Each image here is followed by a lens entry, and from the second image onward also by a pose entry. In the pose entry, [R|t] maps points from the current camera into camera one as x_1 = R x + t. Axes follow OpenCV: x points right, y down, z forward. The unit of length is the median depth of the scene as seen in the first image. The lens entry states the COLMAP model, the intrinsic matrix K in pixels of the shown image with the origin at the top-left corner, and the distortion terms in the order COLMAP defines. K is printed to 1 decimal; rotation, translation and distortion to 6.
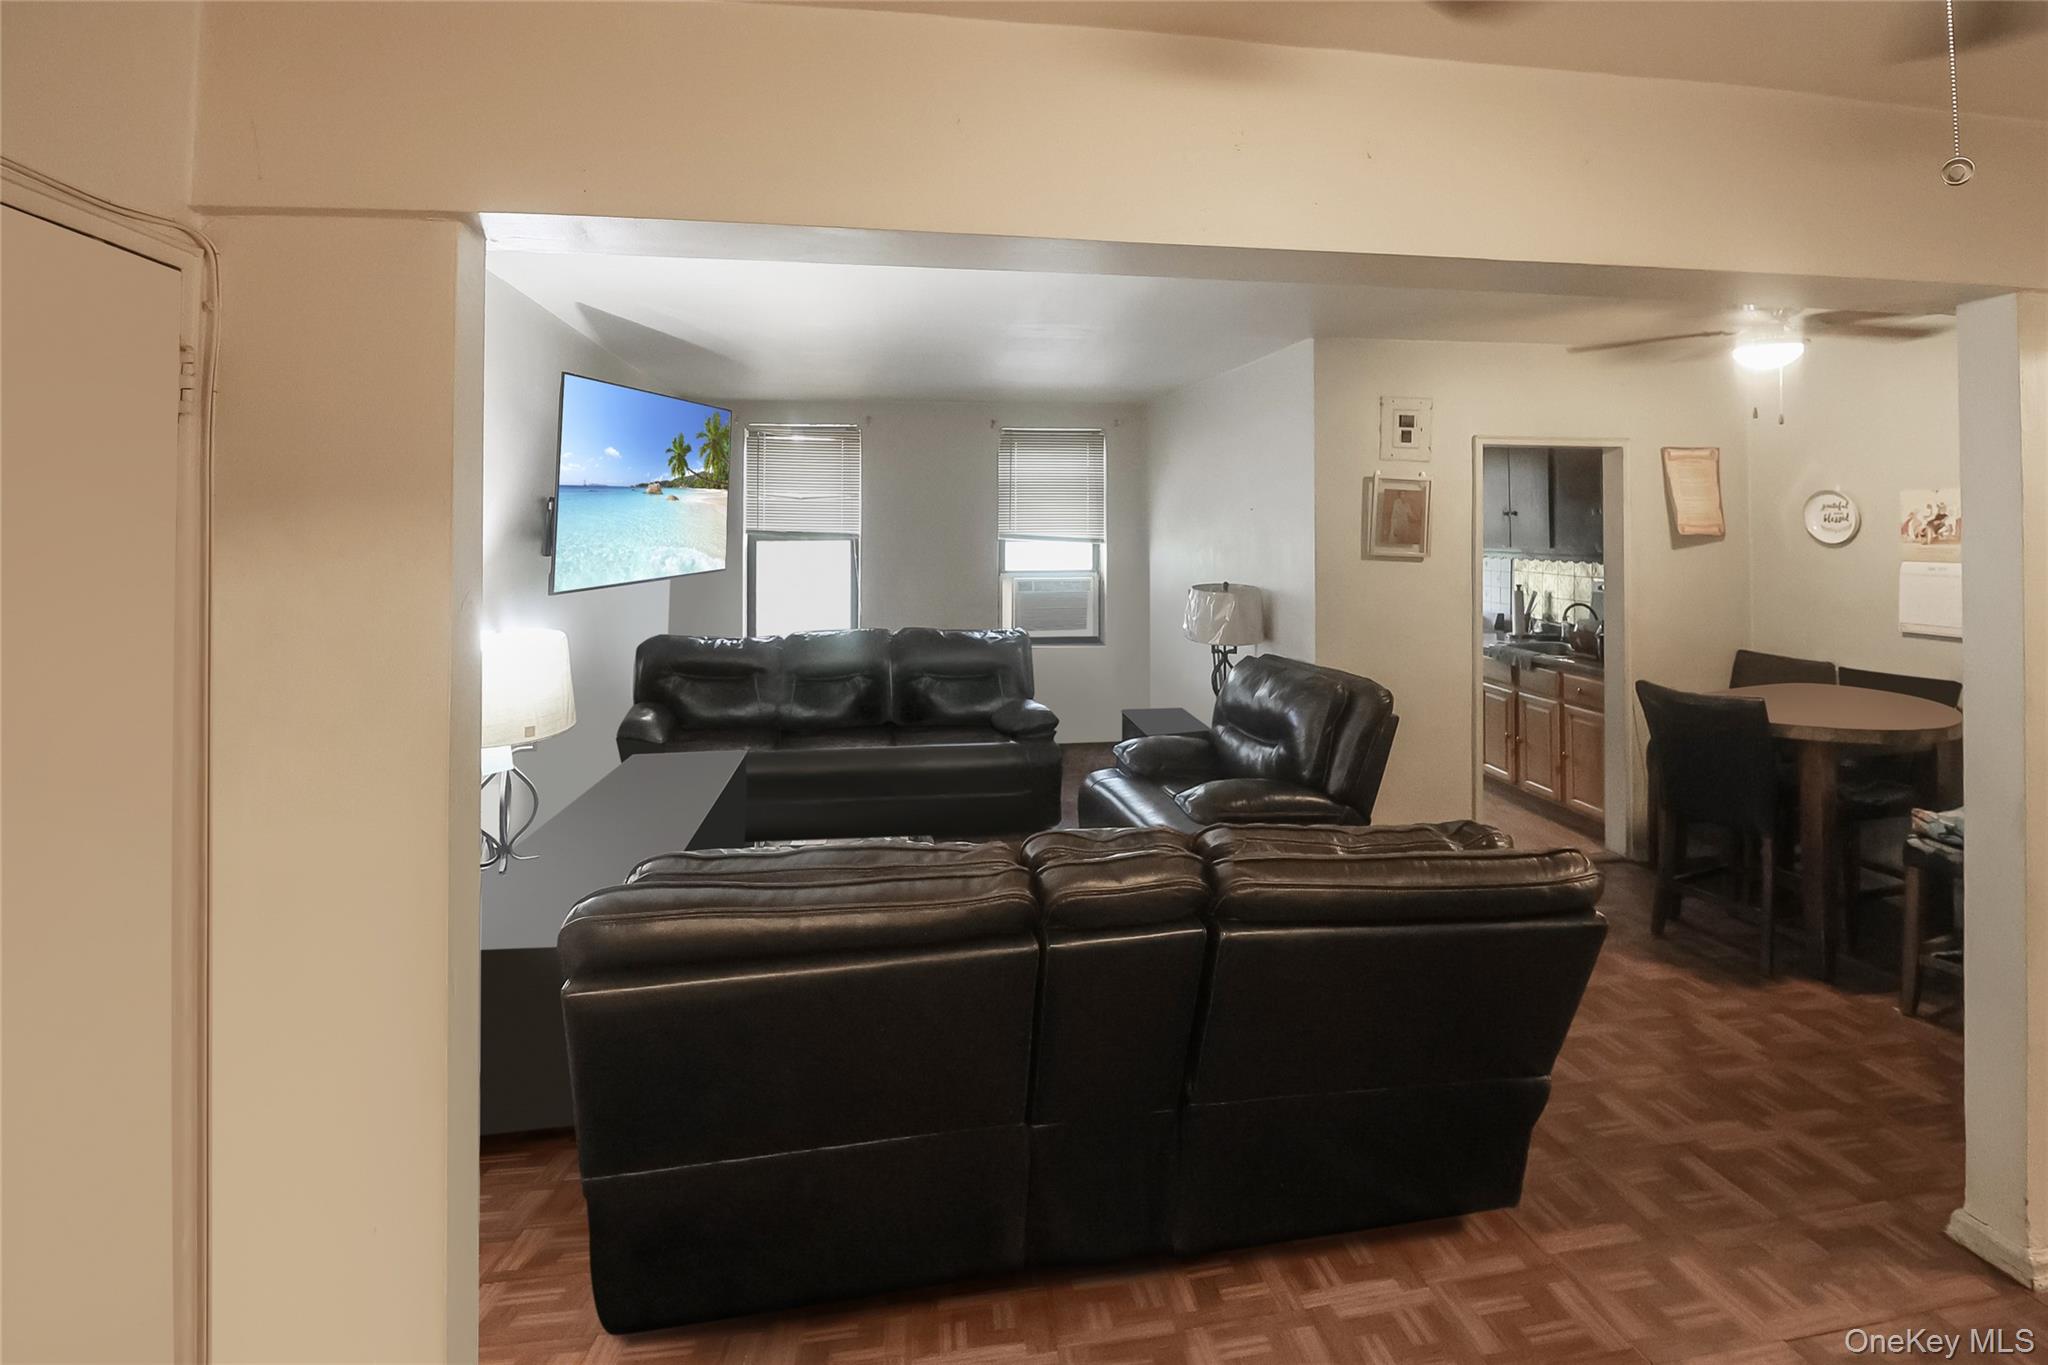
lens RADIAL K [[918.9, 0, 1117.4], [0, 918.9, 503.9], [0, 0, 1]] dist [-0.024426, -0.004212]
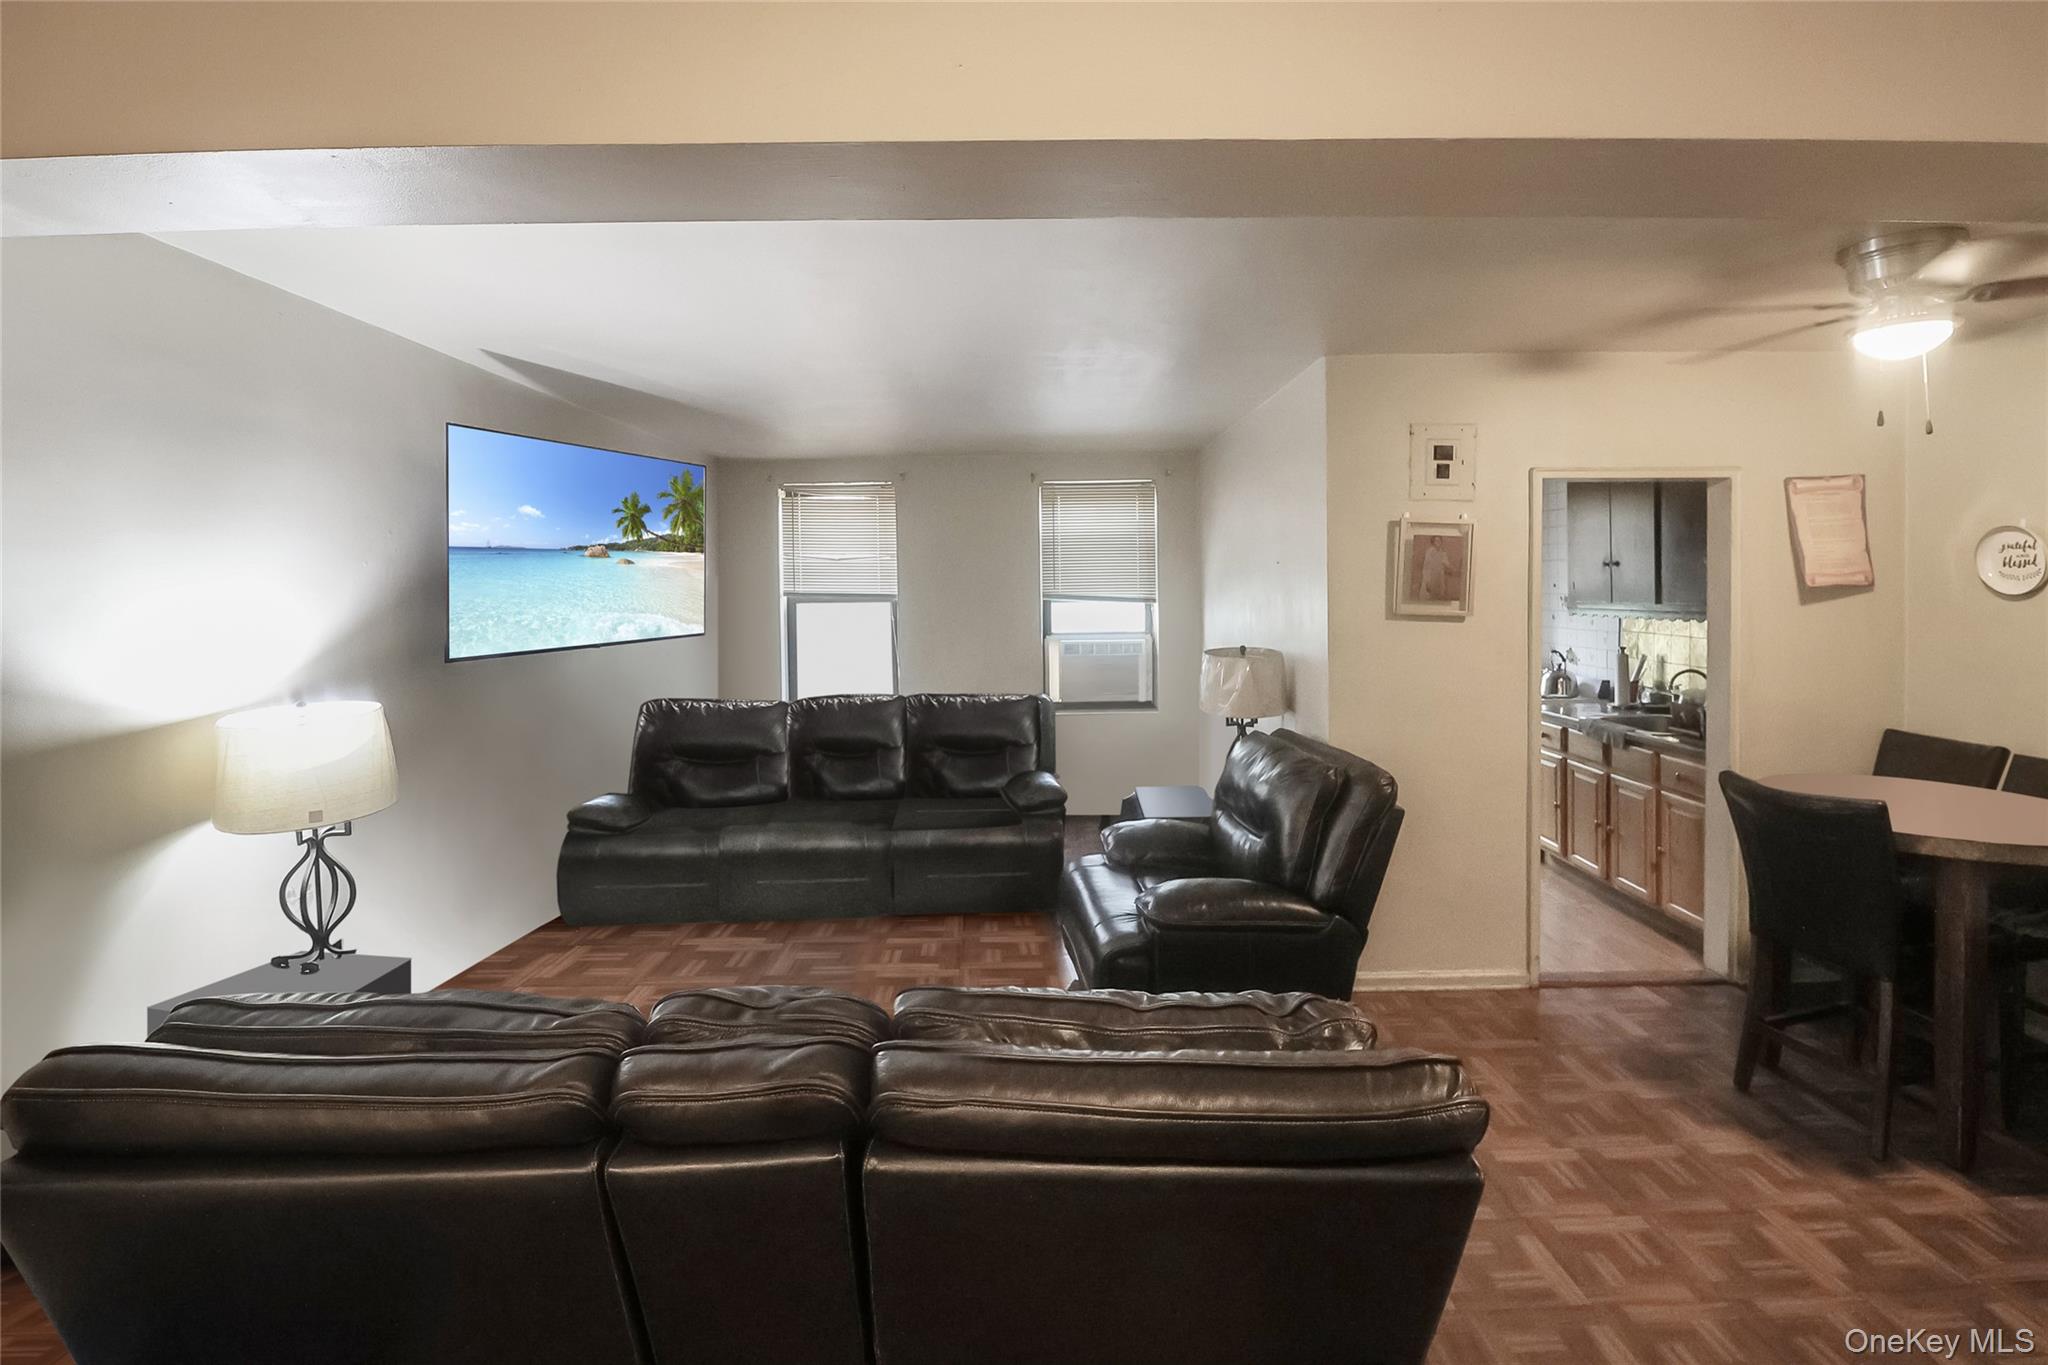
lens RADIAL K [[918.9, 0, 1120.2], [0, 918.9, 610.3], [0, 0, 1]] dist [-0.024426, -0.004212]
pose [[0.988585, -0.009818, -0.150343, 0.149515], [0.017373, 0.998646, 0.049024, 0.006560], [0.149658, -0.051077, 0.987418, 0.131312]]
